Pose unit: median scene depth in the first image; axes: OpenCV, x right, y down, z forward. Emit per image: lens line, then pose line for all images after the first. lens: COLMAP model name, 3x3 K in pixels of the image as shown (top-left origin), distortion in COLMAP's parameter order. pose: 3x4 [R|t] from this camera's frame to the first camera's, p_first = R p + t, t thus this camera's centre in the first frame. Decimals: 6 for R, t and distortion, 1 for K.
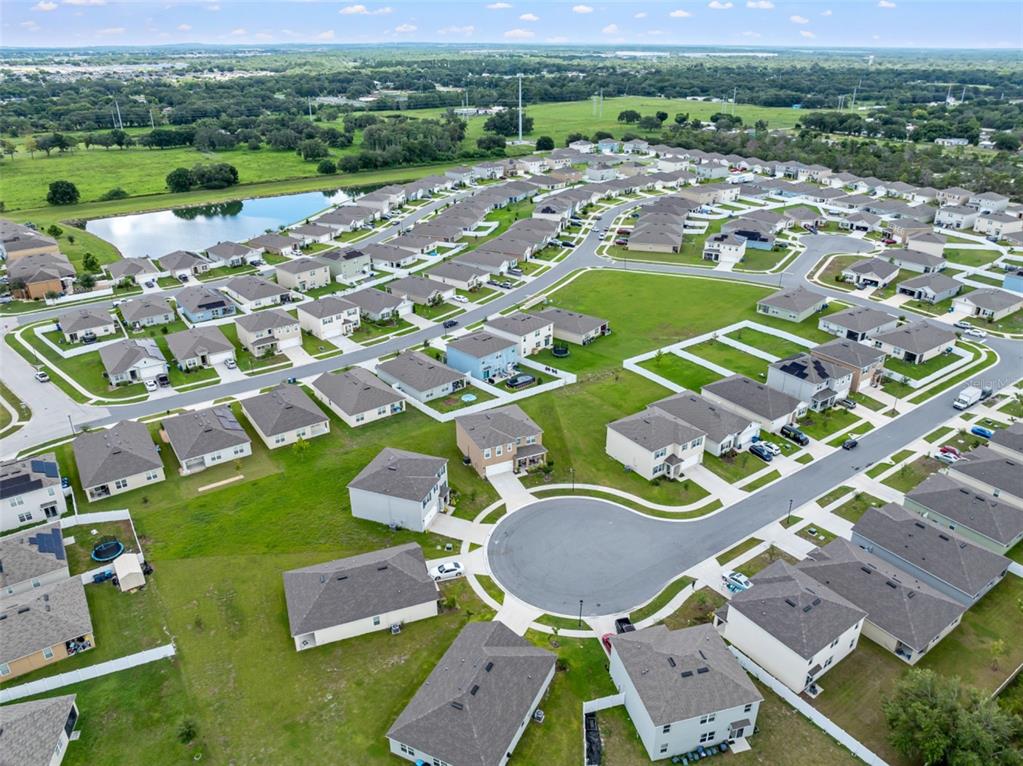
lens RADIAL K [[724.2, 0, 515.4], [0, 724.2, 378.1], [0, 0, 1]] dist [-0.040790, 0.001019]
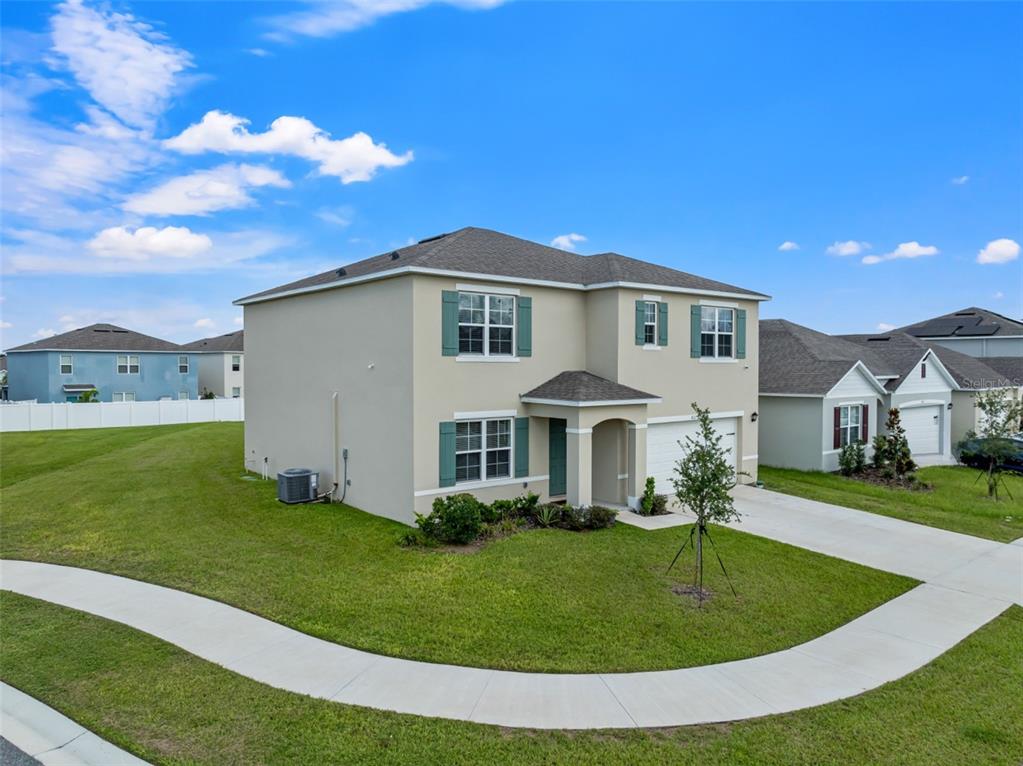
lens RADIAL K [[724.2, 0, 514.3], [0, 724.2, 382.4], [0, 0, 1]] dist [-0.040790, 0.001019]
pose [[0.997552, -0.000925, 0.069919, 0.173264], [0.029283, 0.913533, -0.405709, 0.153427], [-0.063498, 0.406763, 0.911324, 0.773304]]
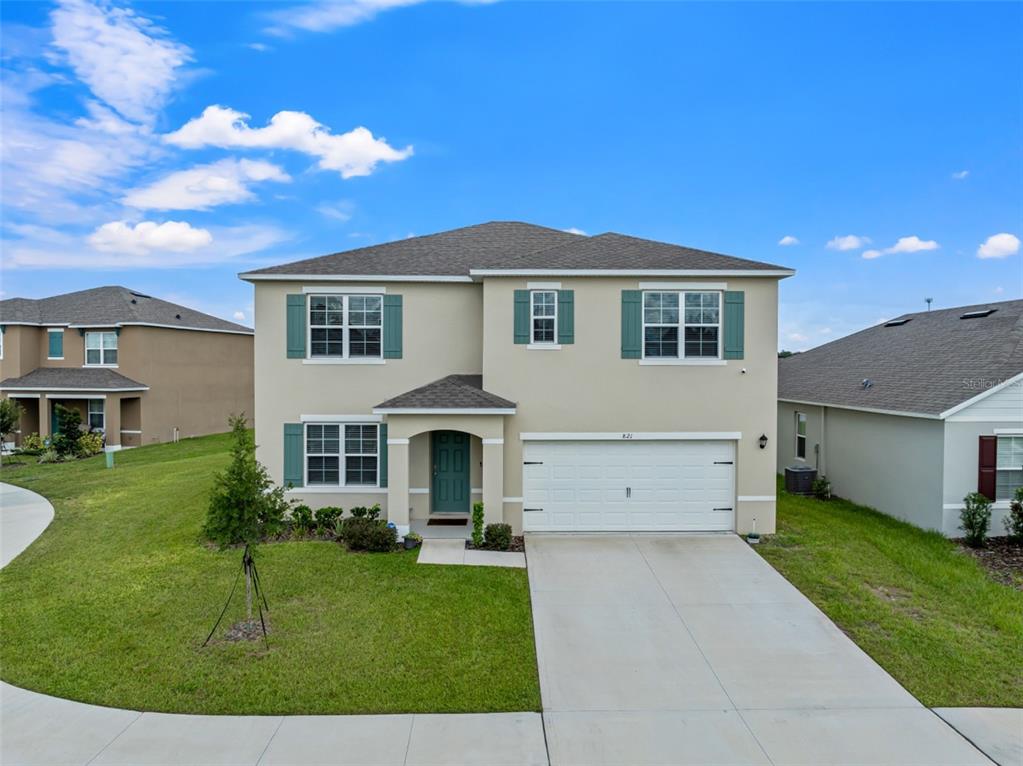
lens RADIAL K [[724.2, 0, 516.5], [0, 724.2, 377.9], [0, 0, 1]] dist [-0.040790, 0.001019]
pose [[0.826851, 0.009823, -0.562335, 0.271358], [-0.243888, 0.907211, -0.342763, 0.135673], [0.506789, 0.420561, 0.752524, 0.810943]]
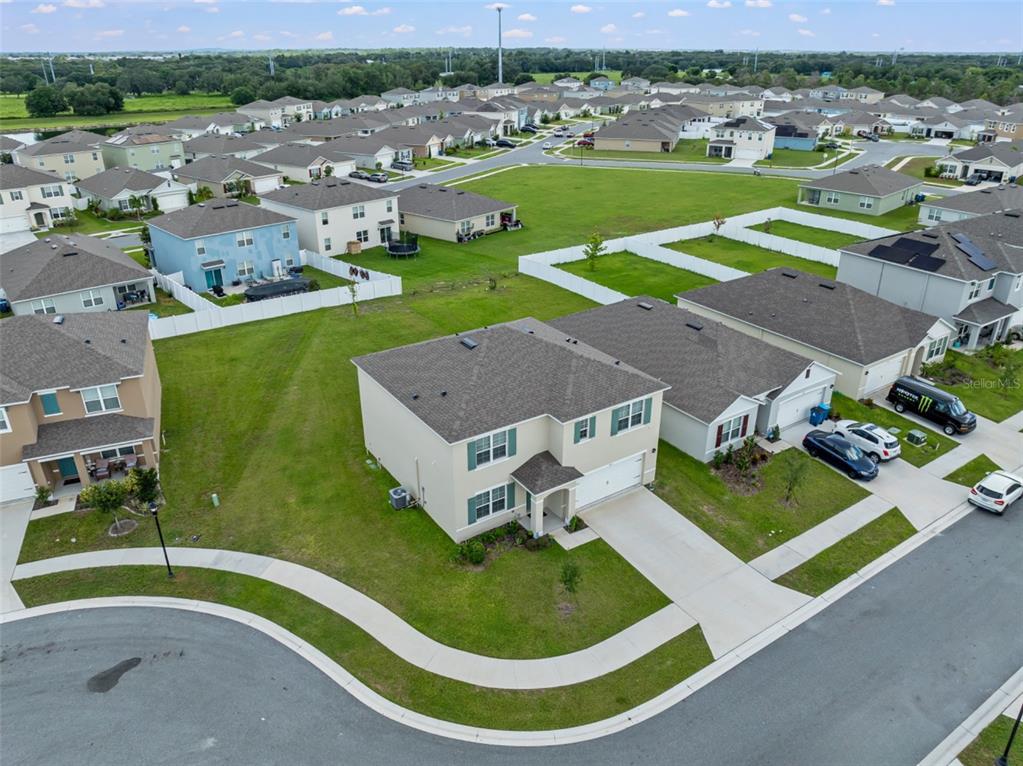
lens RADIAL K [[724.2, 0, 513.0], [0, 724.2, 379.8], [0, 0, 1]] dist [-0.040790, 0.001019]
pose [[0.999561, 0.011865, -0.027149, 0.191166], [-0.012058, 0.999903, -0.006937, 0.070439], [0.027064, 0.007262, 0.999607, 0.637312]]
